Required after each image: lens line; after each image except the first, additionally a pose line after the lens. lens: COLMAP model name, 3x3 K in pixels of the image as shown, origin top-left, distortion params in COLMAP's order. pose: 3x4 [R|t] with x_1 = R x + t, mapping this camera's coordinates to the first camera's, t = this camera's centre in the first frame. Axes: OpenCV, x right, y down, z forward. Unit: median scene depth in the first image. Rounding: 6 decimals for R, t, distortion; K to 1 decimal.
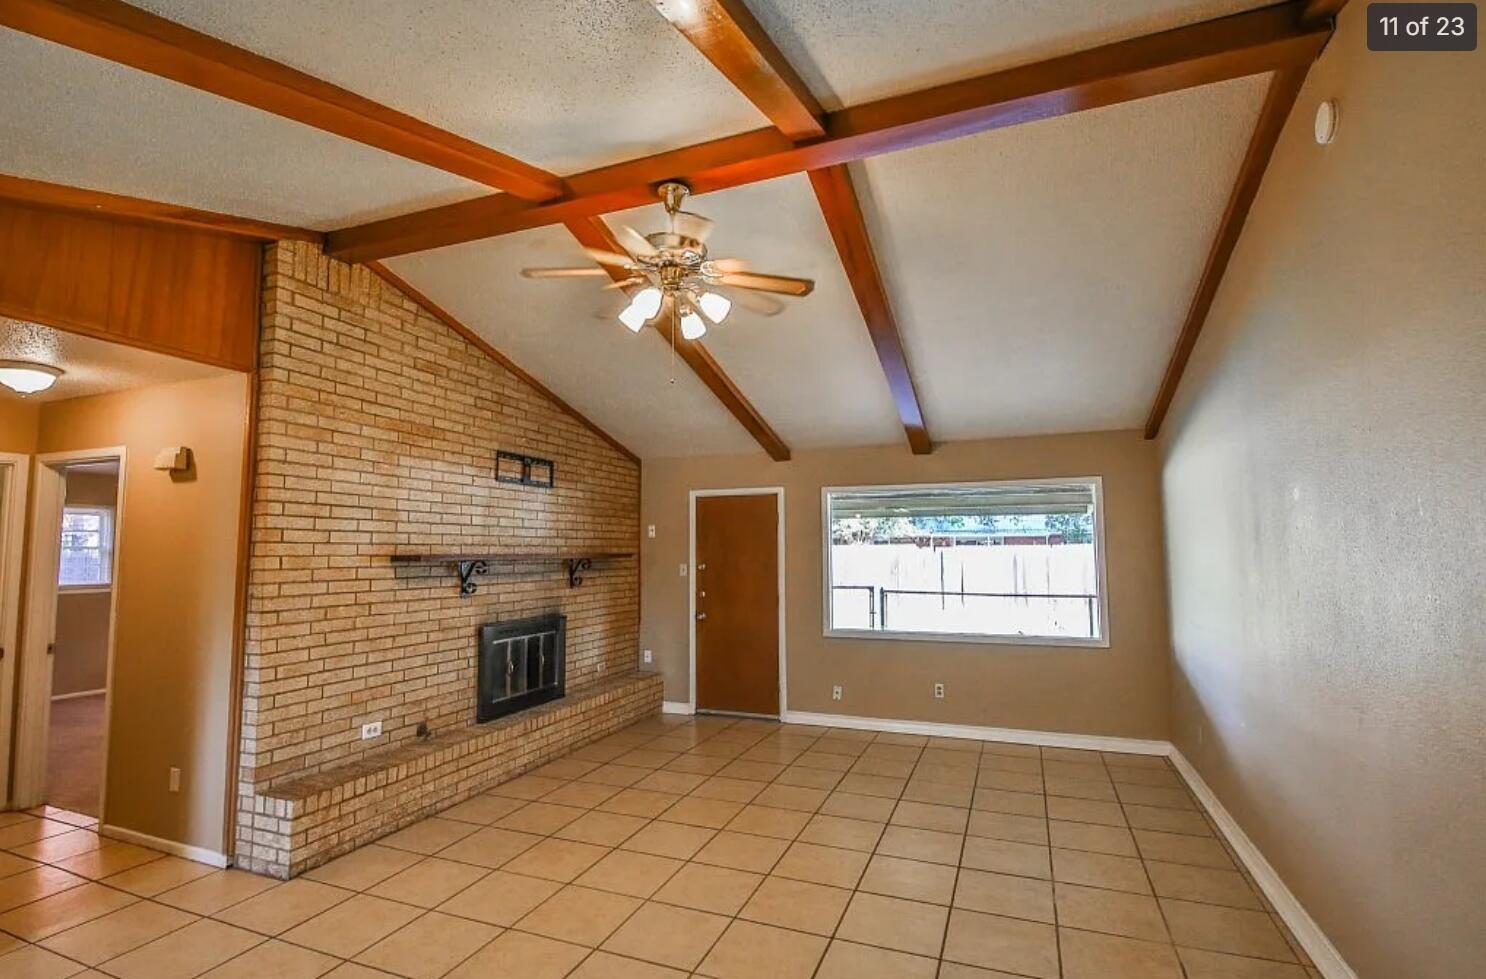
lens RADIAL K [[700.9, 0, 735.7], [0, 700.9, 492.7], [0, 0, 1]] dist [-0.010769, -0.006024]
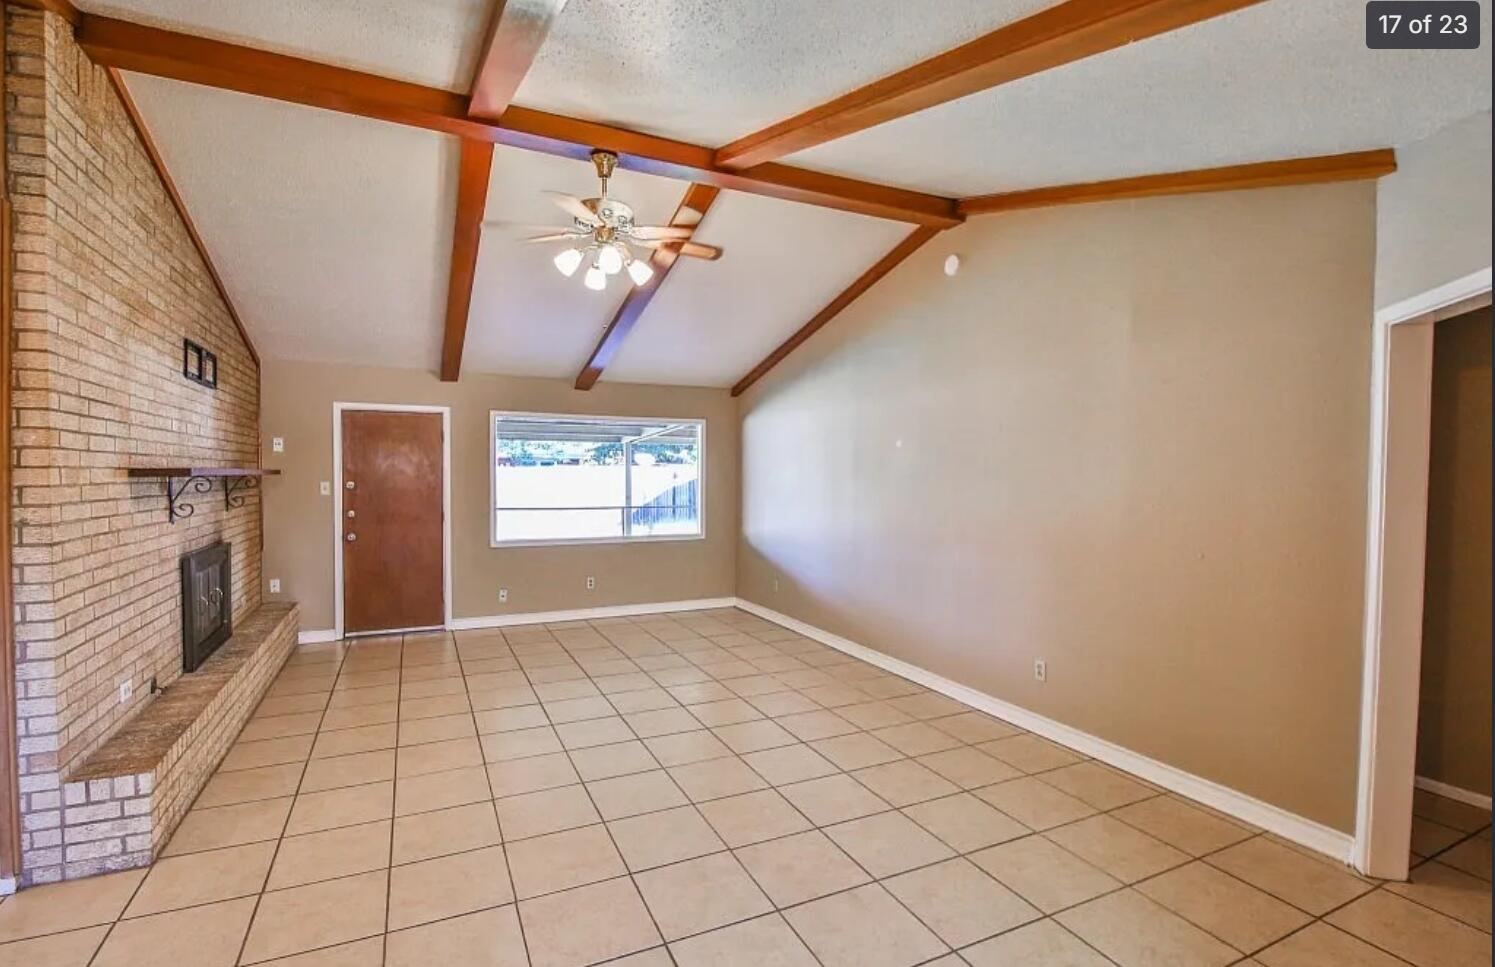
lens RADIAL K [[681.9, 0, 742.0], [0, 681.9, 489.0], [0, 0, 1]] dist [-0.000978, -0.011246]
pose [[0.674979, -0.006687, 0.737807, -0.540429], [-0.072261, 0.994553, 0.075122, 0.007398], [-0.734290, -0.104021, 0.670819, 0.005465]]
